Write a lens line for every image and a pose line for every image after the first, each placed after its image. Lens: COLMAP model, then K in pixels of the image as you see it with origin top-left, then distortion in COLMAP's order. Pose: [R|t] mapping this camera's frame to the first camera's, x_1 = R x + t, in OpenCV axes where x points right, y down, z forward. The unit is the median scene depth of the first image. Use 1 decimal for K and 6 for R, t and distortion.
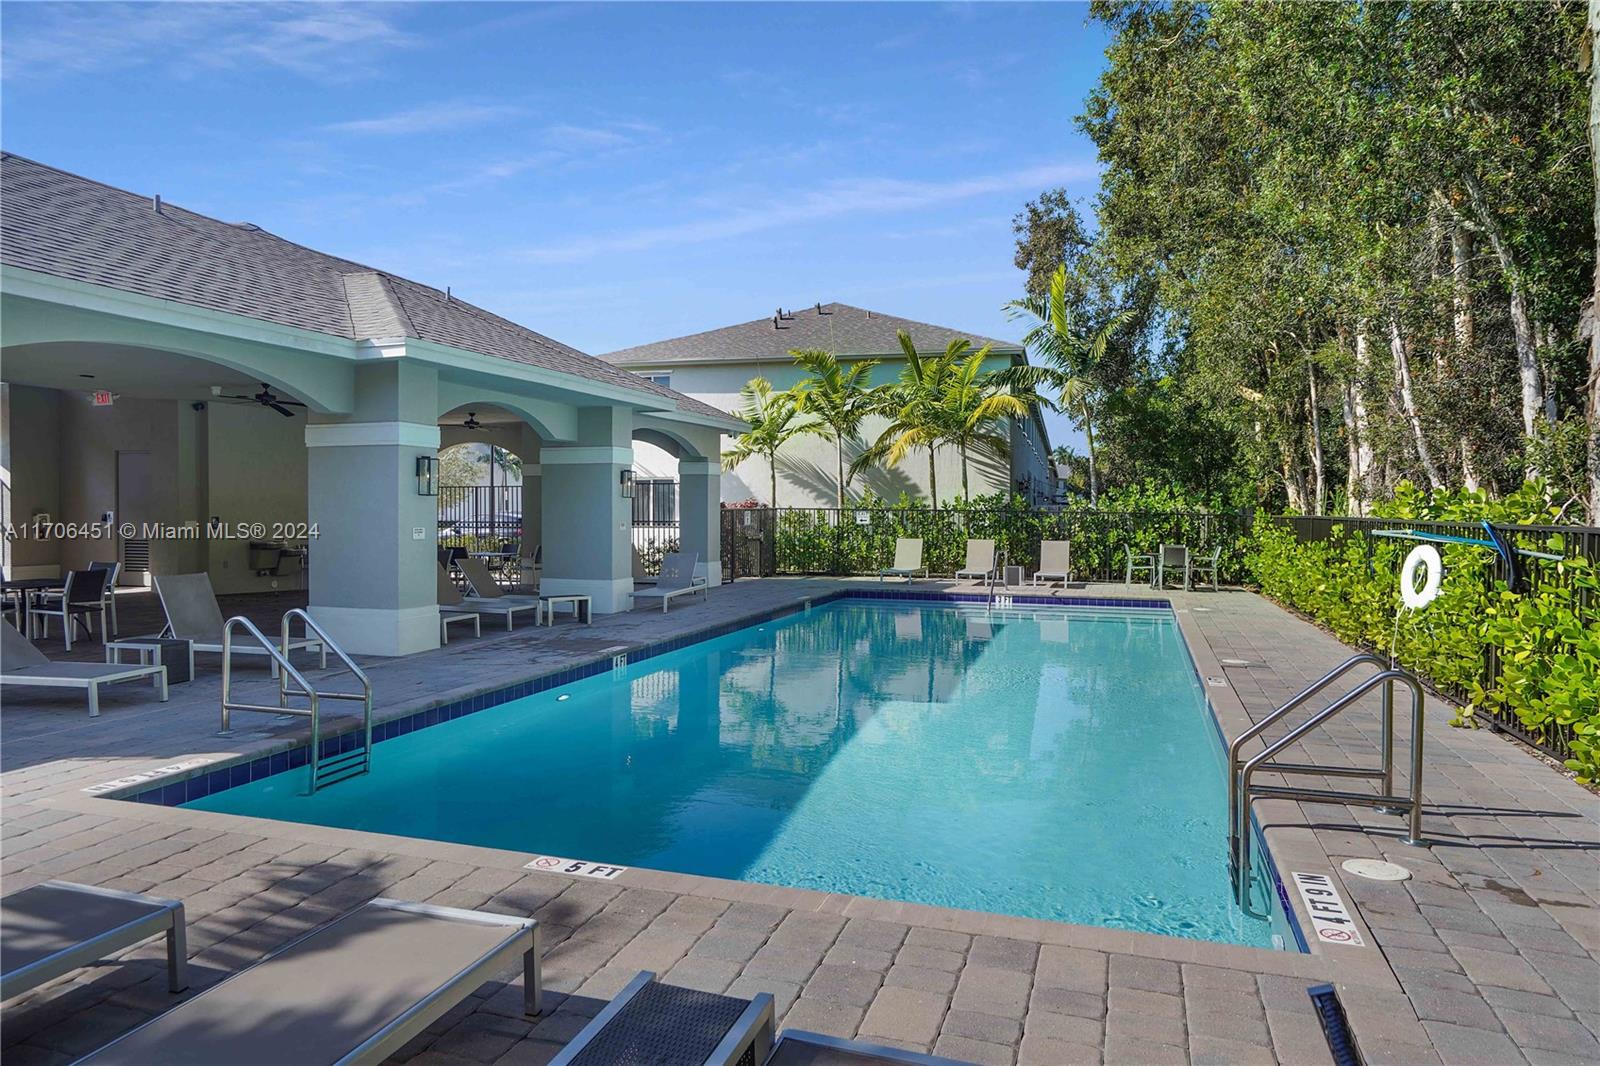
lens RADIAL K [[1010.1, 0, 800.0], [0, 1010.1, 533.0], [0, 0, 1]] dist [-0.042736, 0.060331]
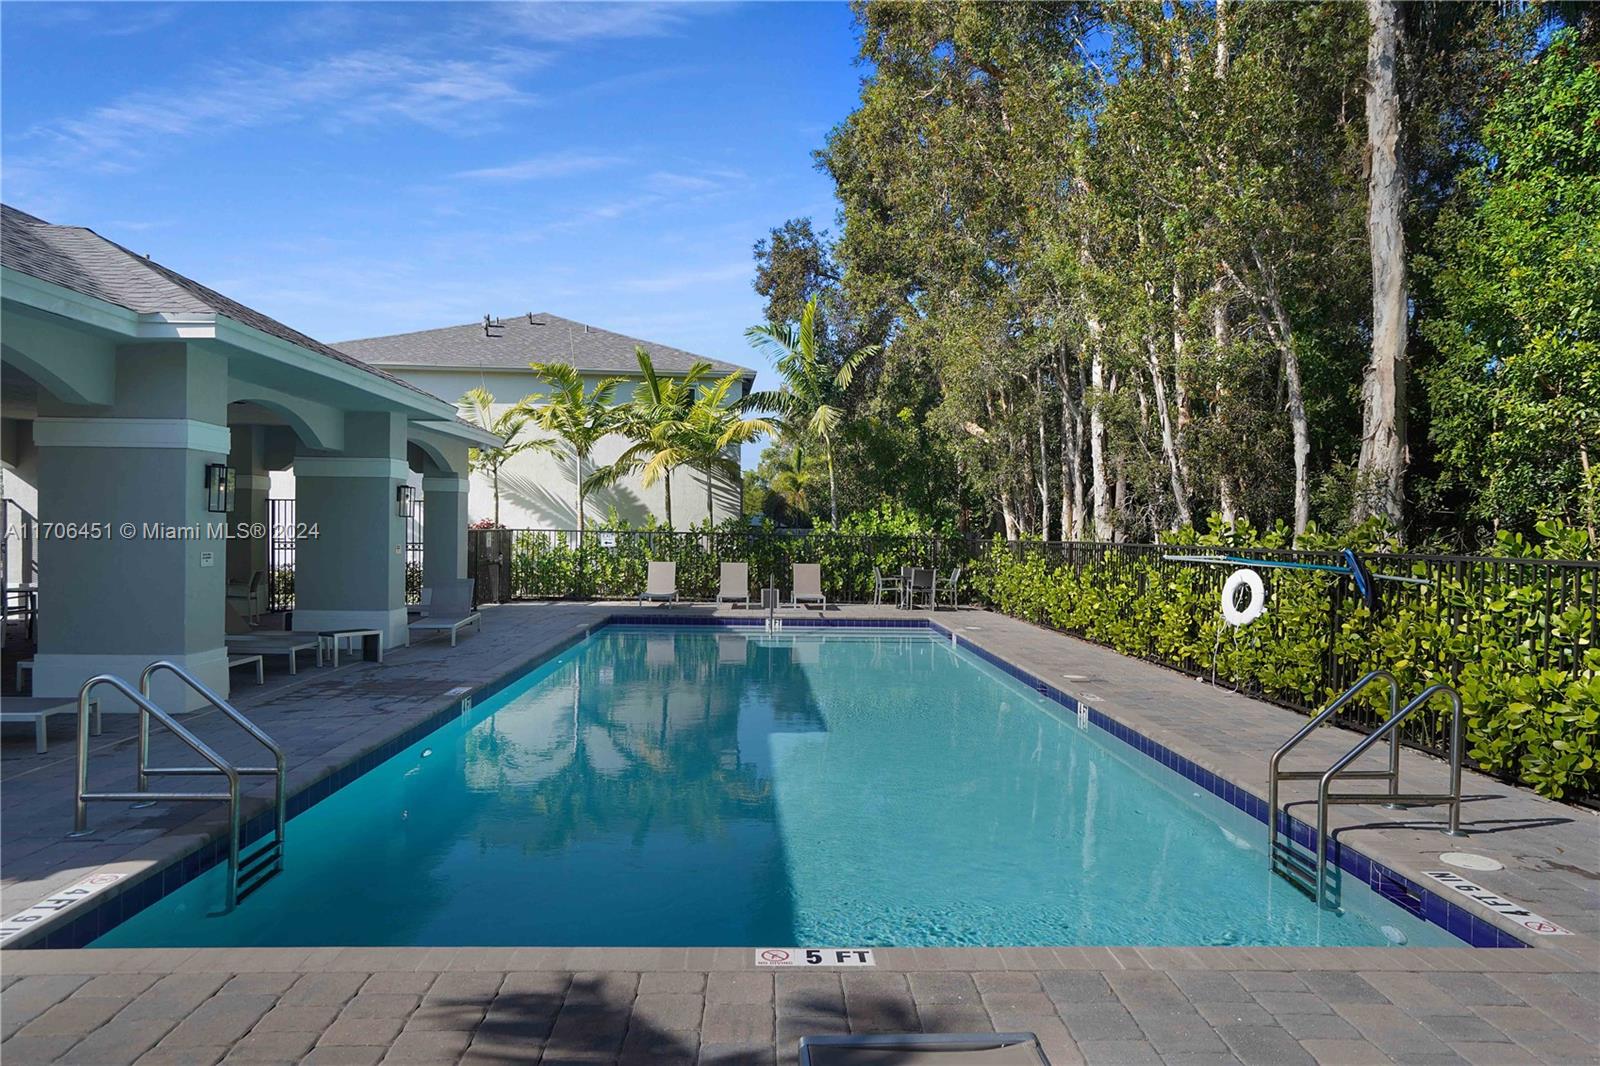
lens RADIAL K [[1006.5, 0, 799.0], [0, 1006.5, 565.7], [0, 0, 1]] dist [-0.039887, 0.055002]
pose [[0.938639, -0.003208, 0.344887, -0.109131], [-0.000768, 0.999935, 0.011392, -0.002094], [-0.344901, -0.010958, 0.938575, 0.042815]]
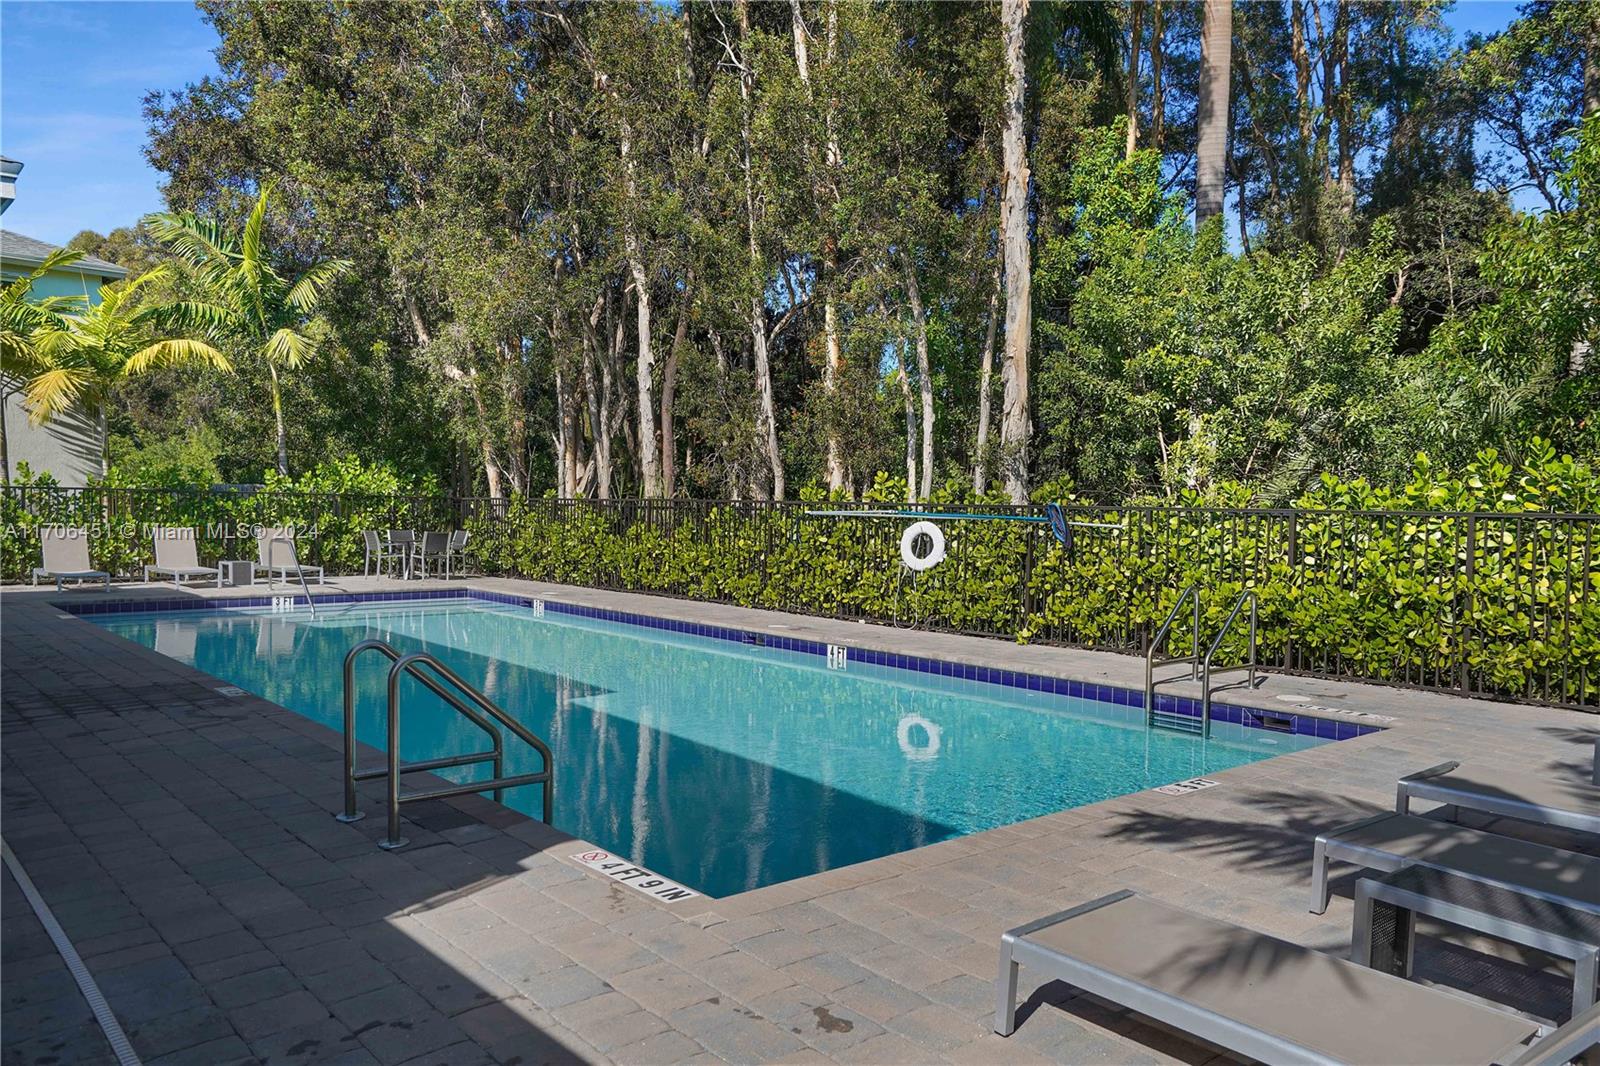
lens RADIAL K [[1184.6, 0, 798.2], [0, 1184.6, 567.8], [0, 0, 1]] dist [0.029562, 0.001615]
pose [[0.530135, -0.044752, 0.846731, -0.347682], [0.010214, 0.998871, 0.046398, -0.000754], [-0.847852, -0.015948, 0.529994, 0.130003]]
